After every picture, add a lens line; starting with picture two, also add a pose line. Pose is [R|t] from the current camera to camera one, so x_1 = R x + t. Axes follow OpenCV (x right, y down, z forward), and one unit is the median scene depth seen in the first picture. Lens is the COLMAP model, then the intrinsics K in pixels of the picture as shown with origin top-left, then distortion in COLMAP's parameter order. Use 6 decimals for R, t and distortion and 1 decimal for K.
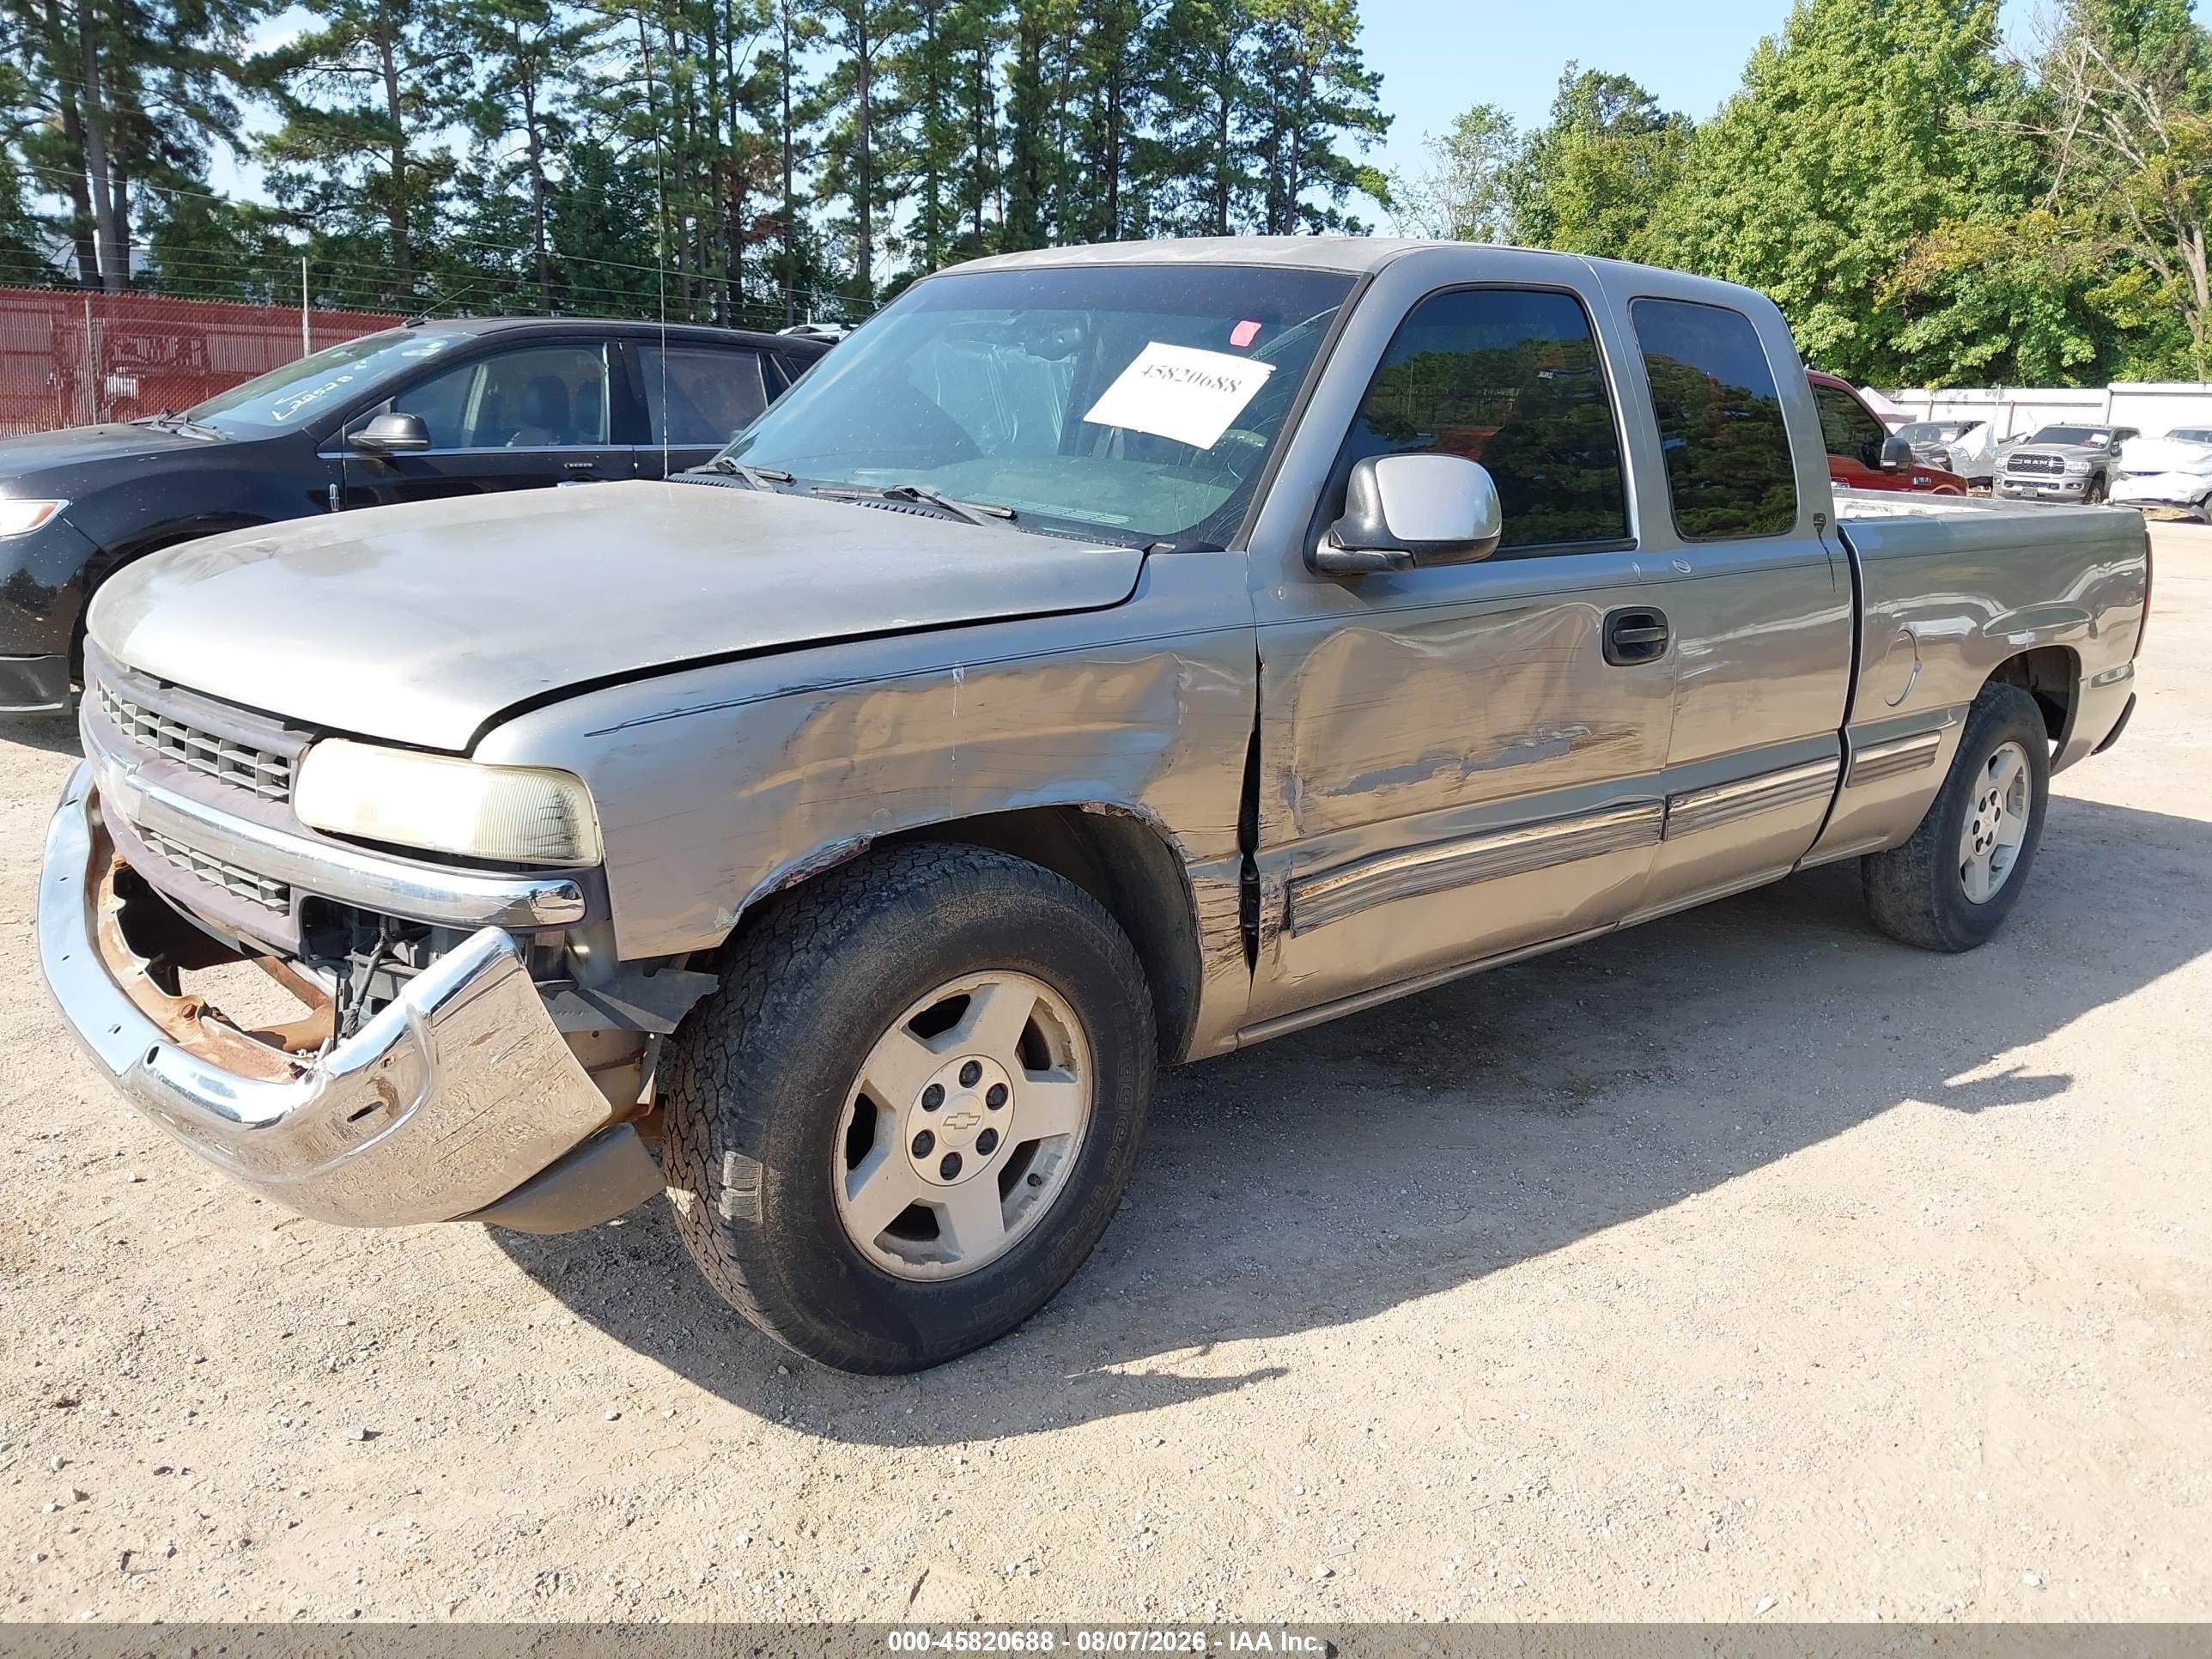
lens RADIAL K [[1781.3, 0, 1096.7], [0, 1781.3, 833.8], [0, 0, 1]] dist [-0.005596, -0.002526]
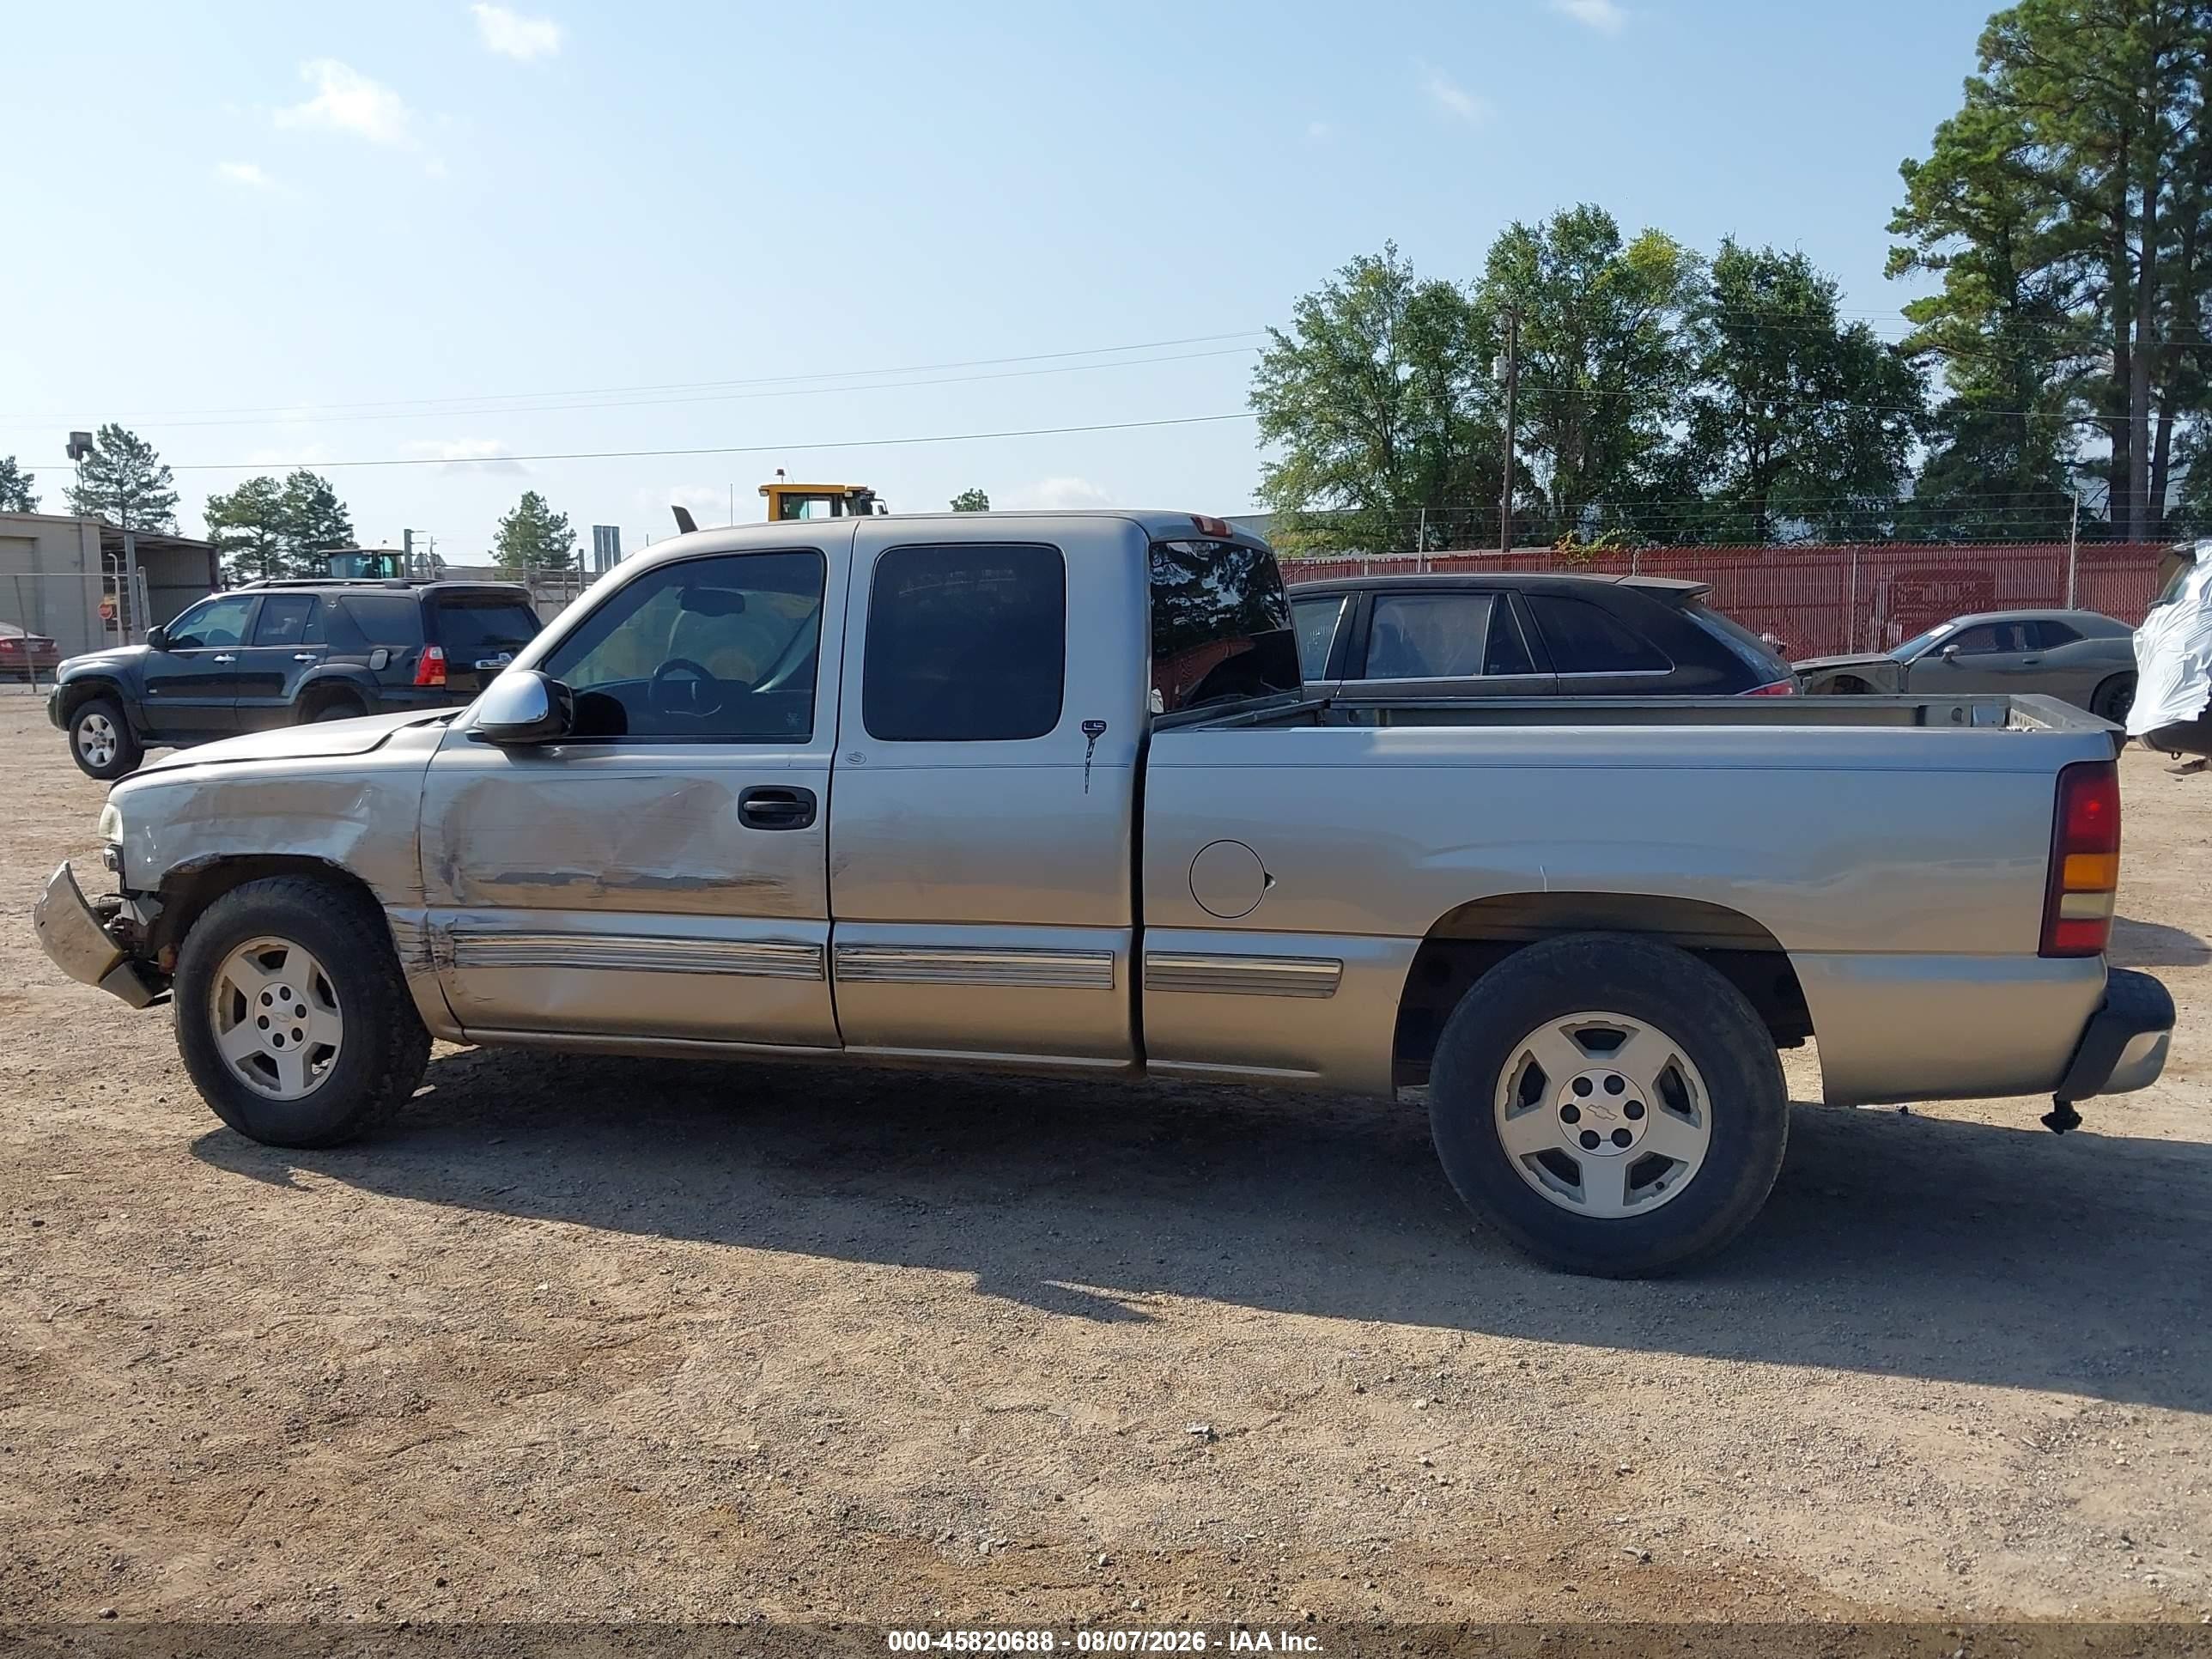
lens RADIAL K [[2045.4, 0, 1078.1], [0, 2045.4, 837.4], [0, 0, 1]] dist [-0.001635, 0.000218]
pose [[0.465735, 0.046003, -0.883727, 0.131487], [-0.174820, 0.983750, -0.040923, -0.005192], [0.867484, 0.173552, 0.466209, 0.039695]]
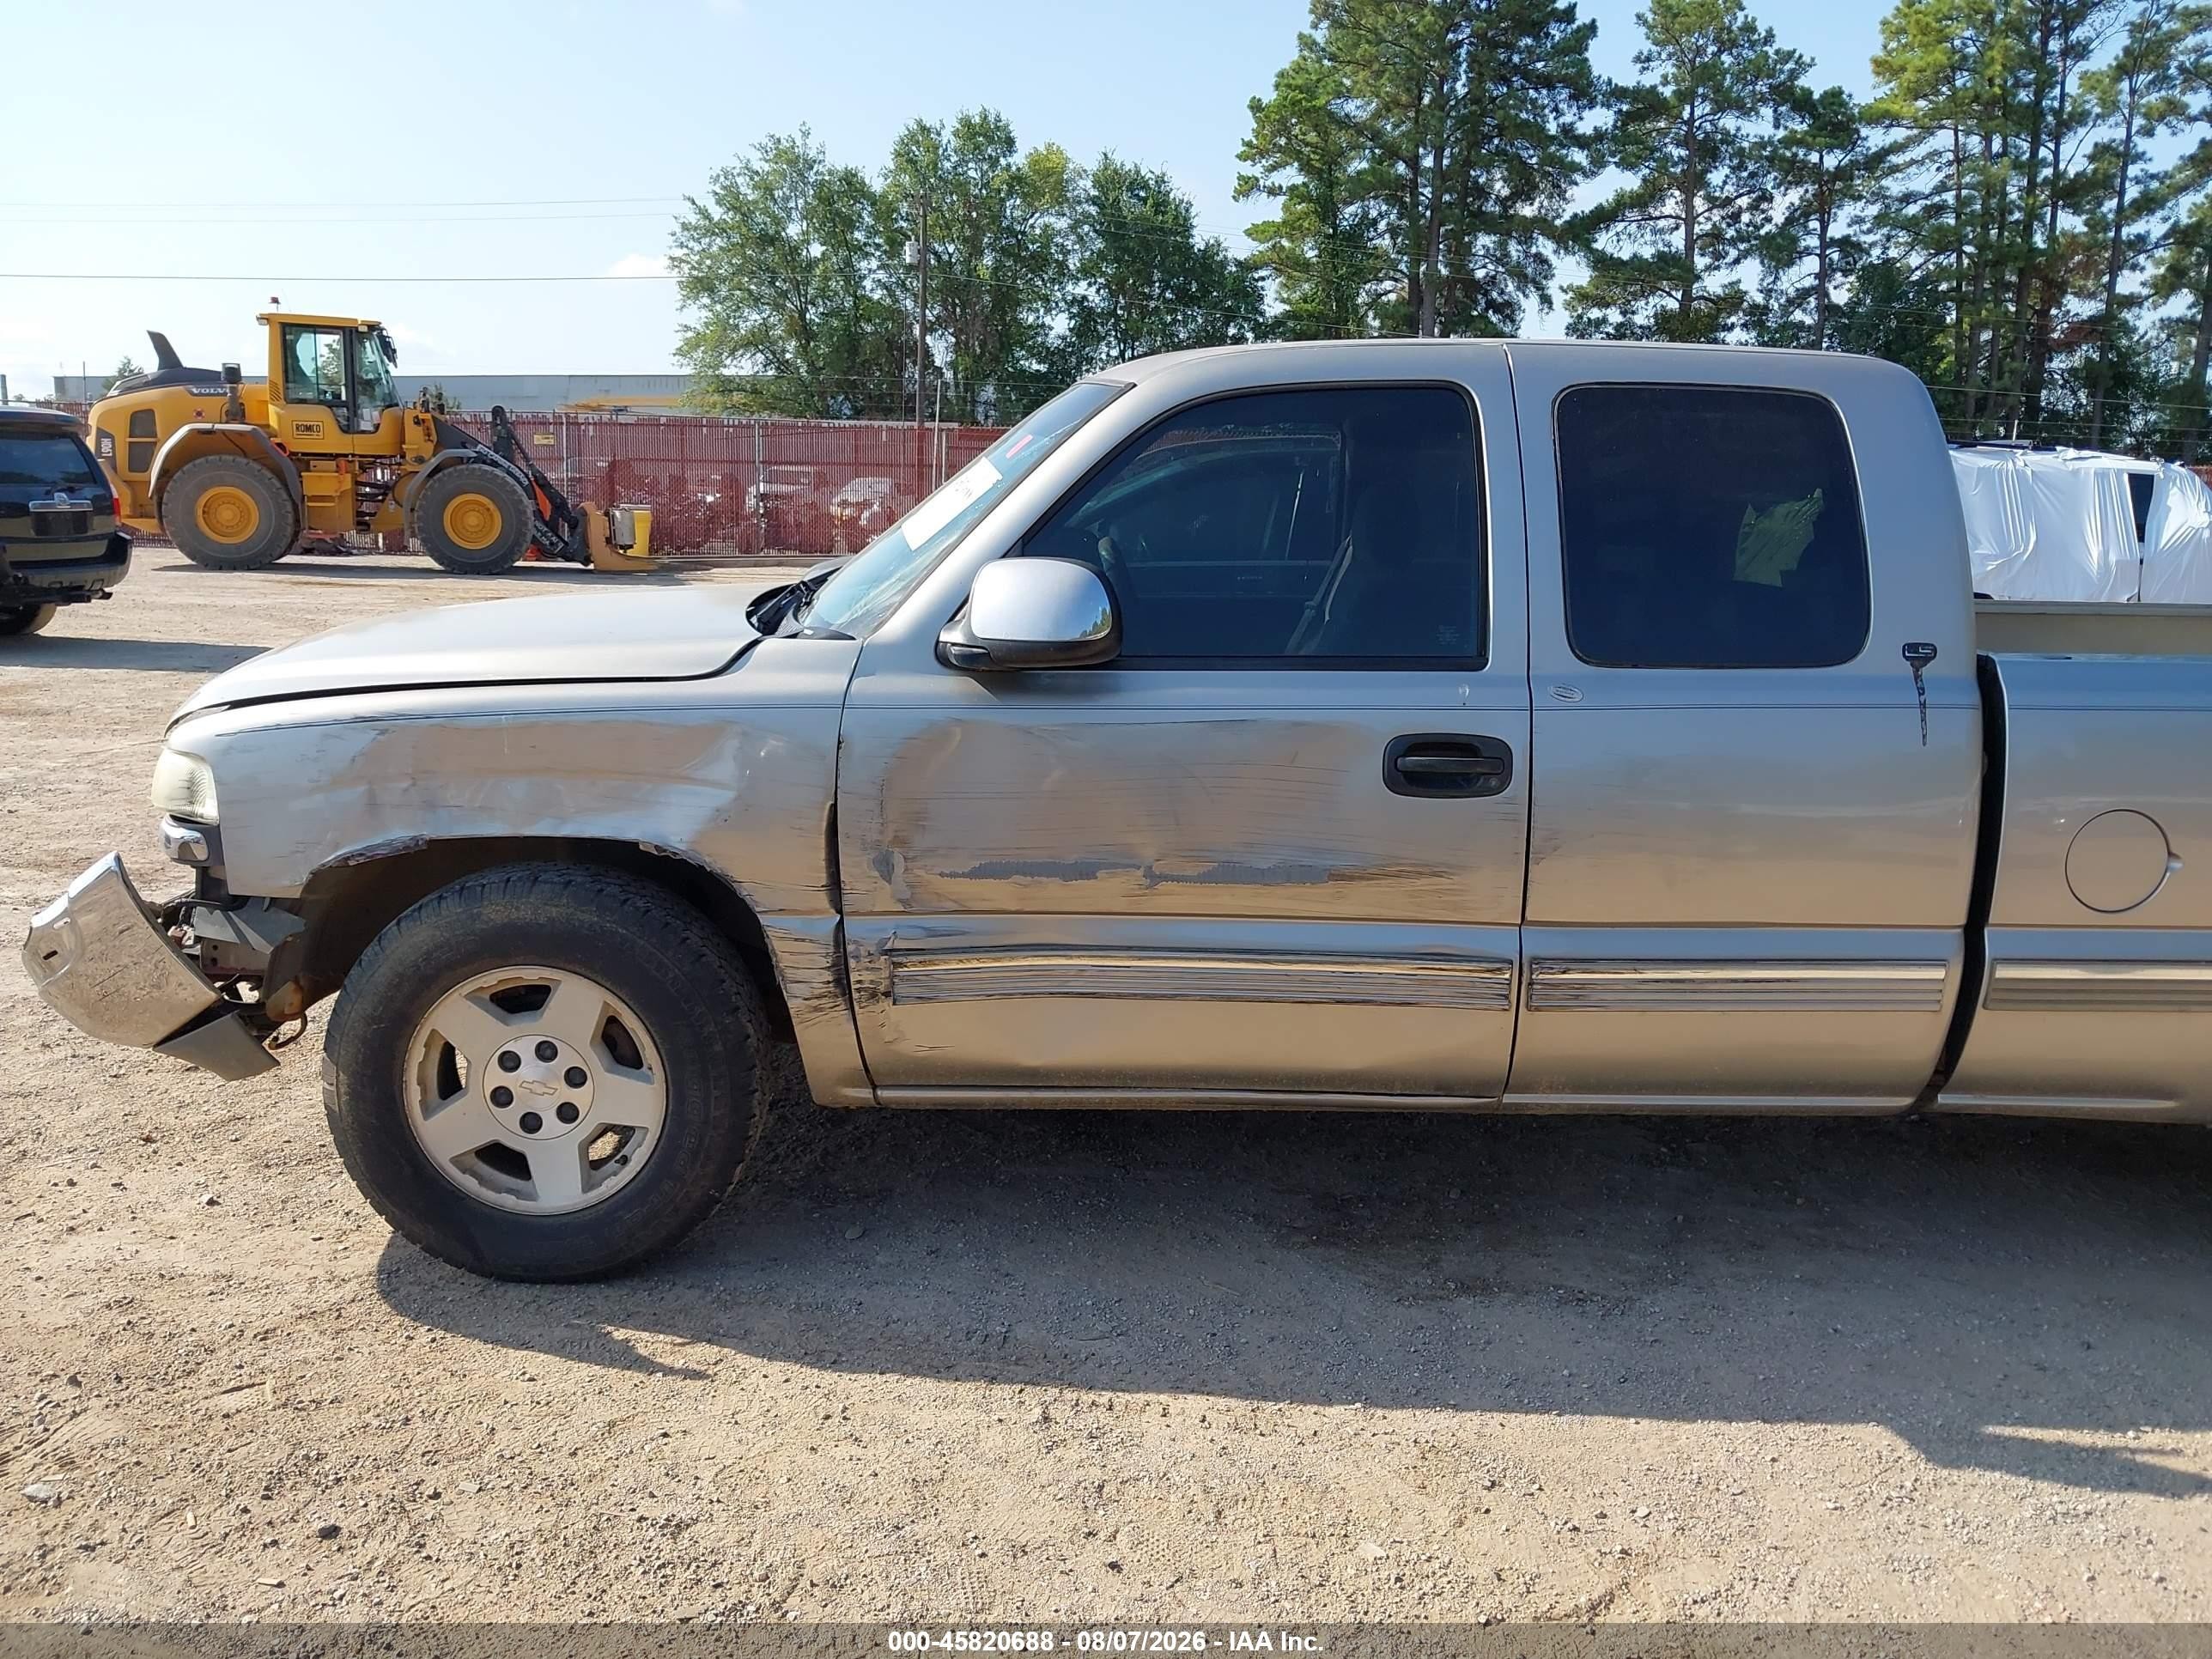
lens RADIAL K [[1781.3, 0, 1096.7], [0, 1781.3, 833.8], [0, 0, 1]] dist [-0.005596, -0.002526]
pose [[0.752025, 0.103845, -0.650903, 0.057641], [-0.147294, 0.989015, -0.012389, -0.003079], [0.642466, 0.105191, 0.759060, 0.017335]]
